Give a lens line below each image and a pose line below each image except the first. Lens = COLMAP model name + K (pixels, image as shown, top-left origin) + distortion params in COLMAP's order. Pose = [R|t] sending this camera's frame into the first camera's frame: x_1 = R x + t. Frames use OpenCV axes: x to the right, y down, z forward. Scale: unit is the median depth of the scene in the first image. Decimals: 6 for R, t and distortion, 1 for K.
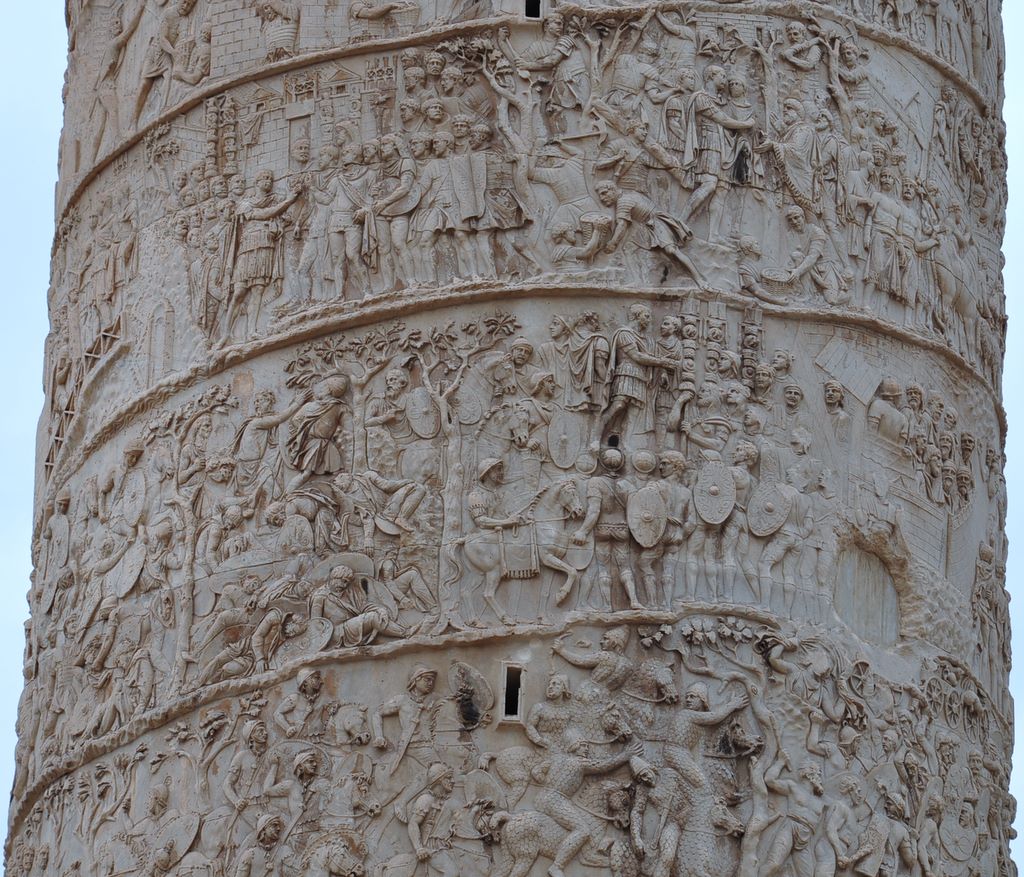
lens RADIAL K [[5965.9, 0, 488.1], [0, 5965.9, 444.8], [0, 0, 1]] dist [1.665707, 0.000000]
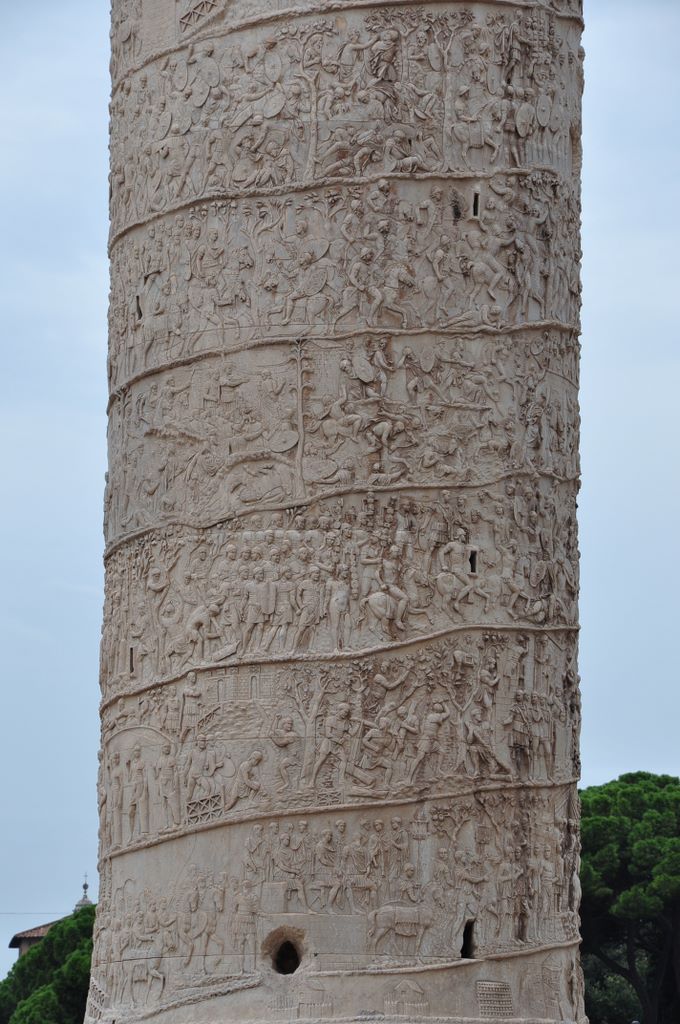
lens RADIAL K [[4536.2, 0, 329.3], [0, 4536.2, 528.7], [0, 0, 1]] dist [1.657622, 0.000000]
pose [[0.851618, 0.060607, 0.520647, -0.890208], [-0.202217, 0.954387, 0.219667, -0.199086], [-0.483586, -0.292356, 0.825029, -0.381764]]
